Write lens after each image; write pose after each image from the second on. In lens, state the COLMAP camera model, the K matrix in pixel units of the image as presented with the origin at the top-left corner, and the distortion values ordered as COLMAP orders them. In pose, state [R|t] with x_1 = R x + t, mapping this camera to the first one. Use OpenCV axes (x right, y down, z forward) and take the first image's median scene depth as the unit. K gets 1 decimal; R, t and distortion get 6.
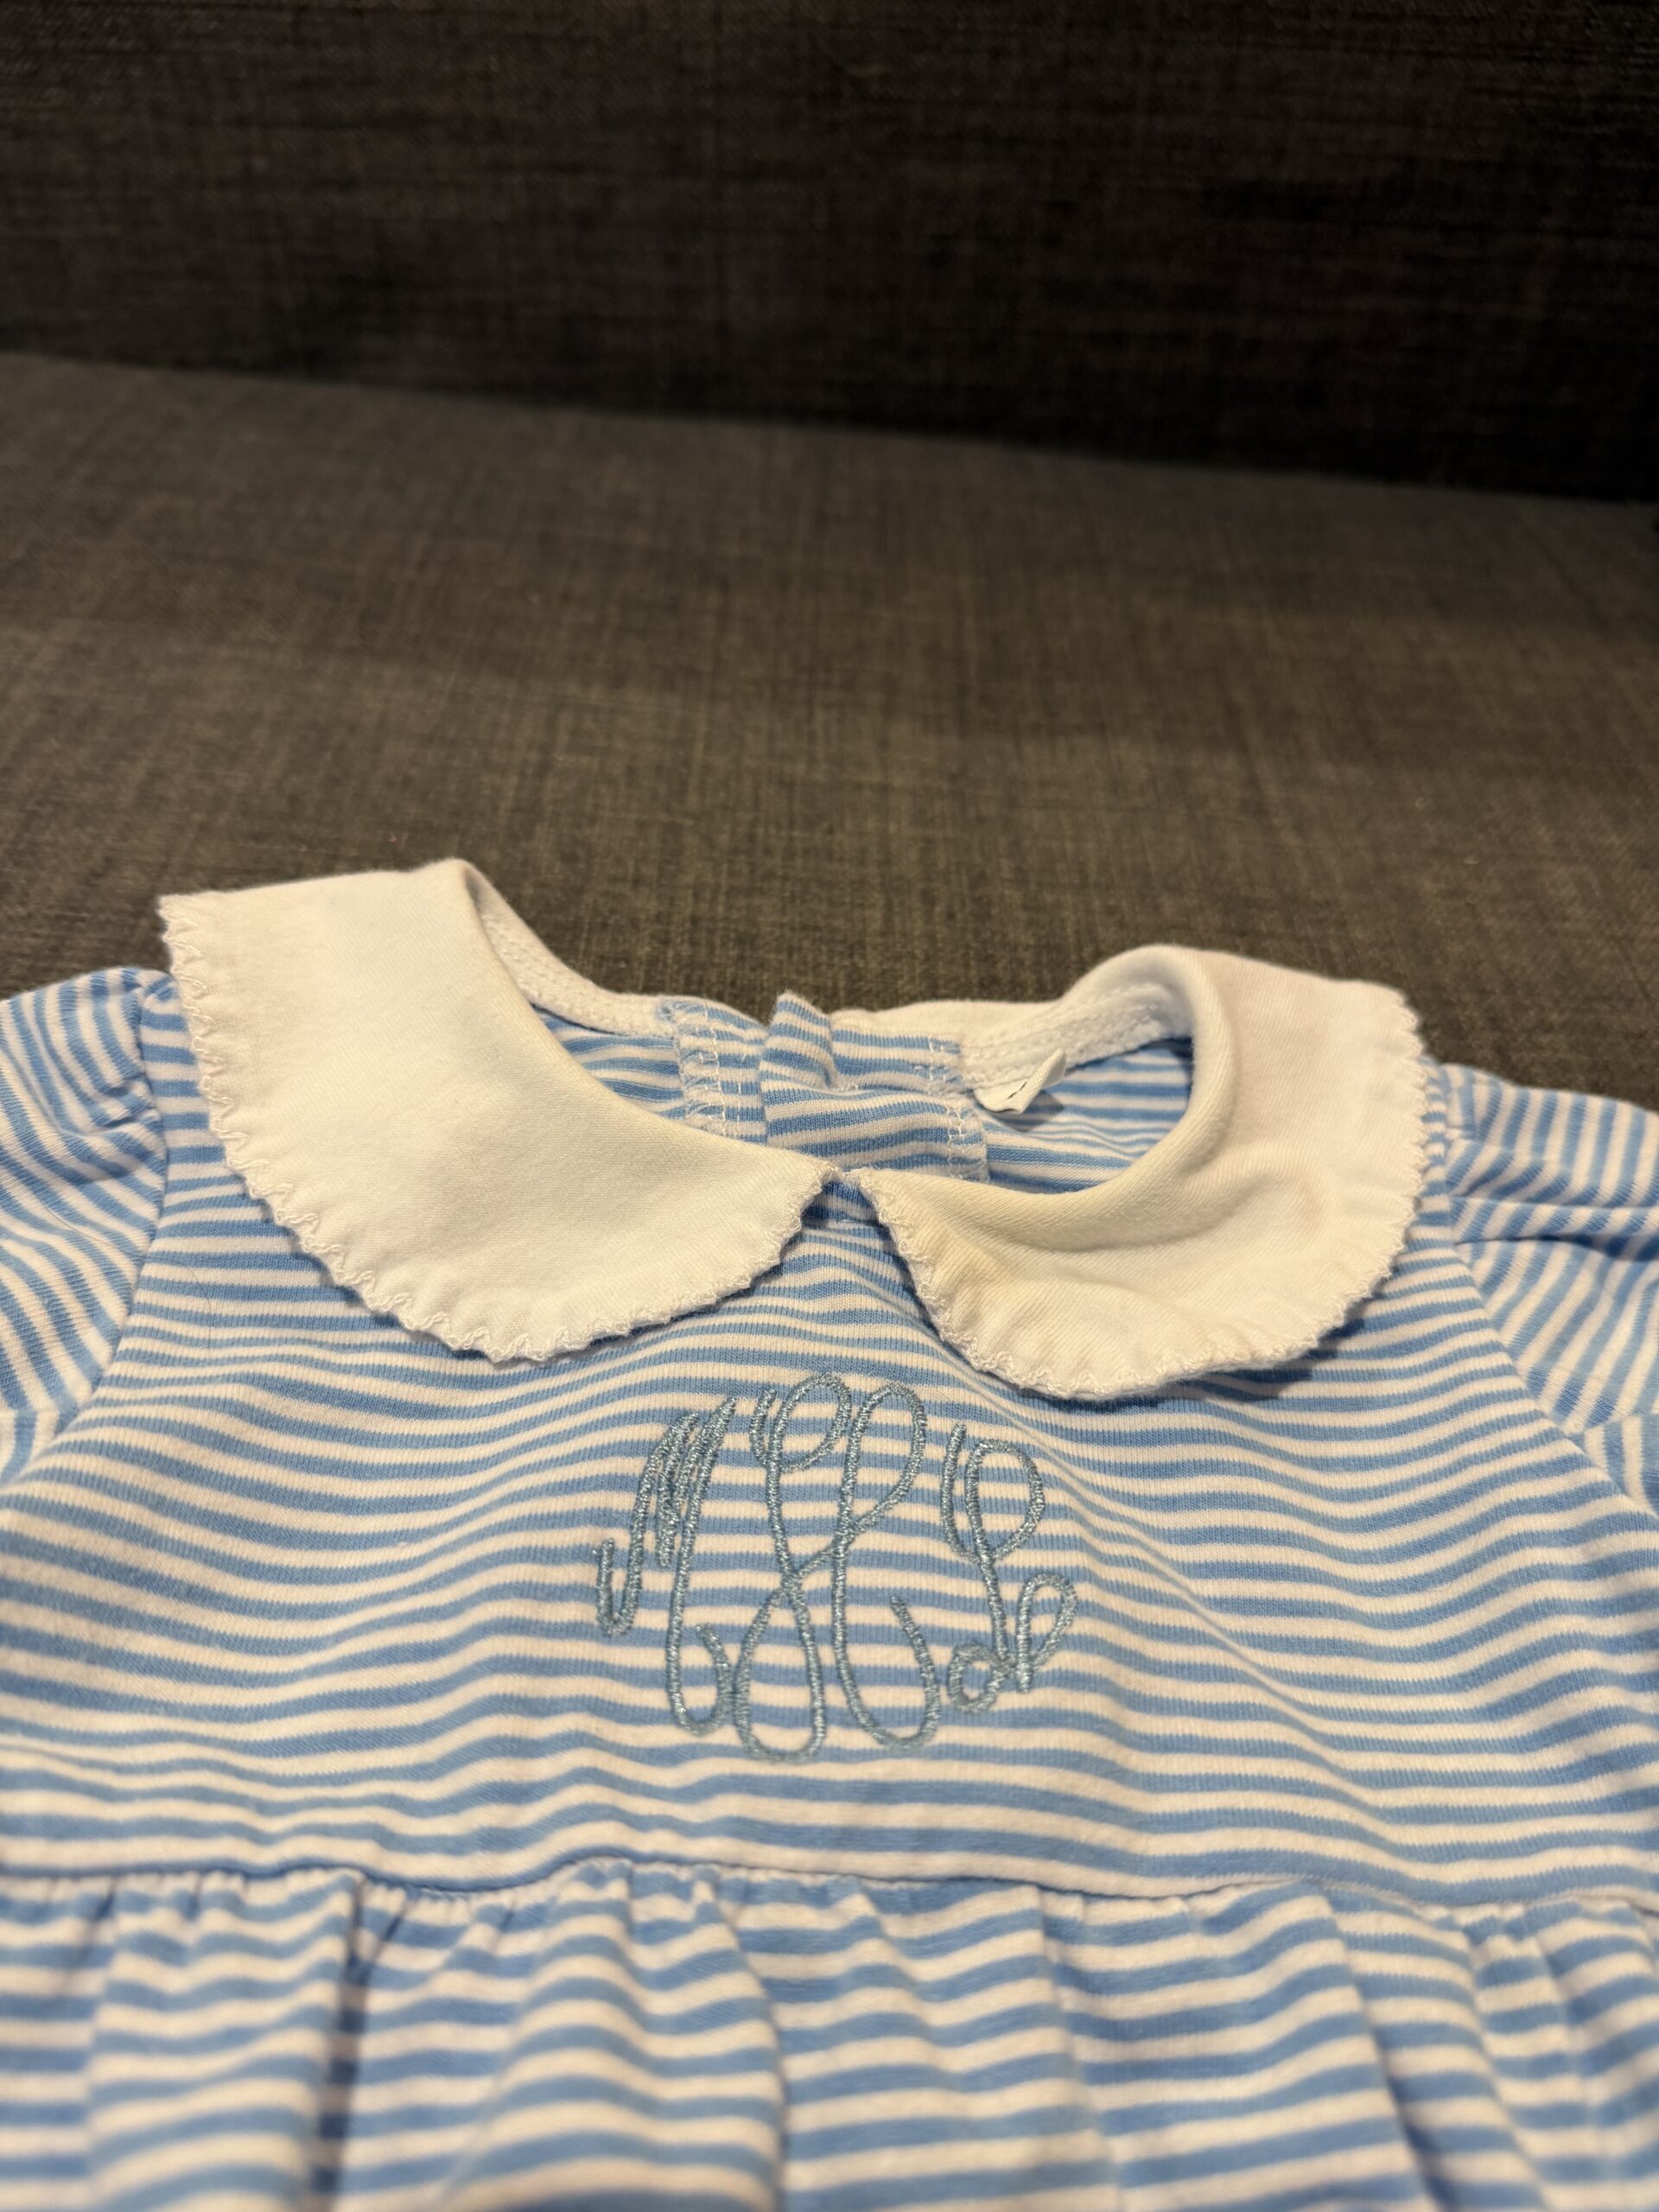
lens RADIAL K [[1732.3, 0, 836.9], [0, 1732.3, 1064.2], [0, 0, 1]] dist [-0.078180, 0.002812]
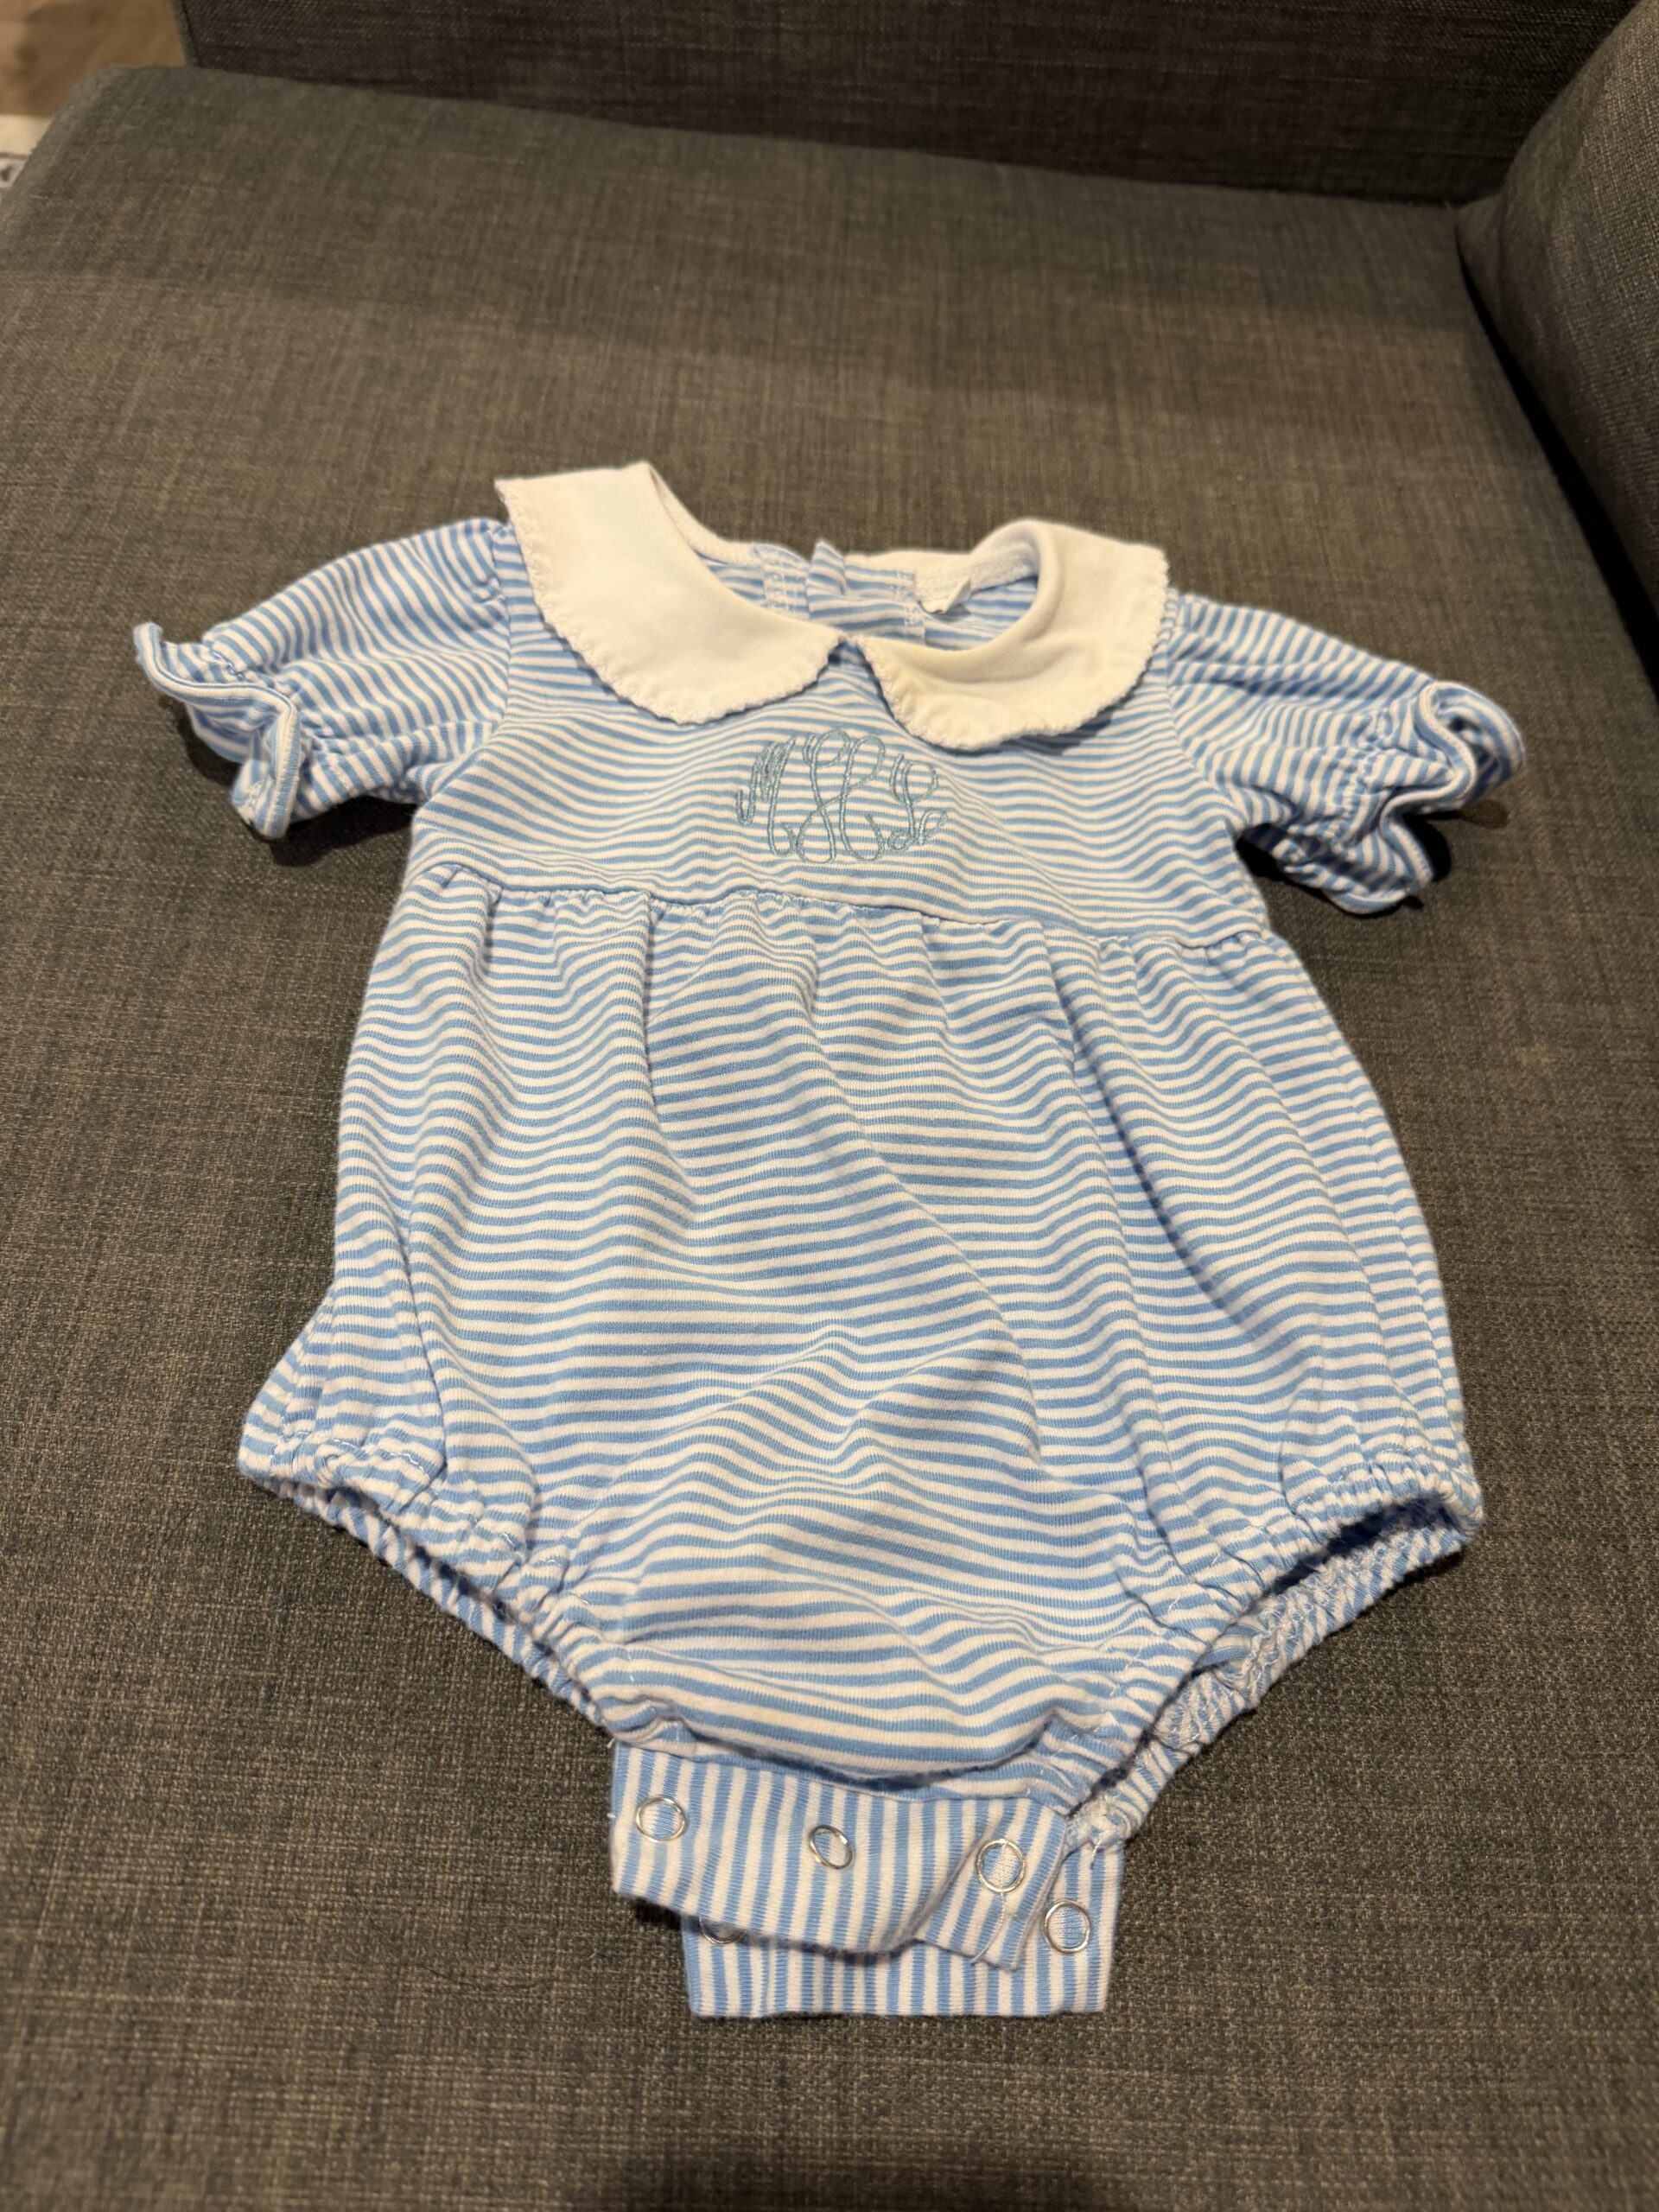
lens RADIAL K [[1592.4, 0, 829.5], [0, 1592.4, 1106.0], [0, 0, 1]] dist [-0.049671, 0.006276]
pose [[0.999719, 0.020990, -0.011037, 0.008414], [-0.017507, 0.967151, 0.253598, 0.080626], [0.015998, -0.253333, 0.967247, -0.573493]]
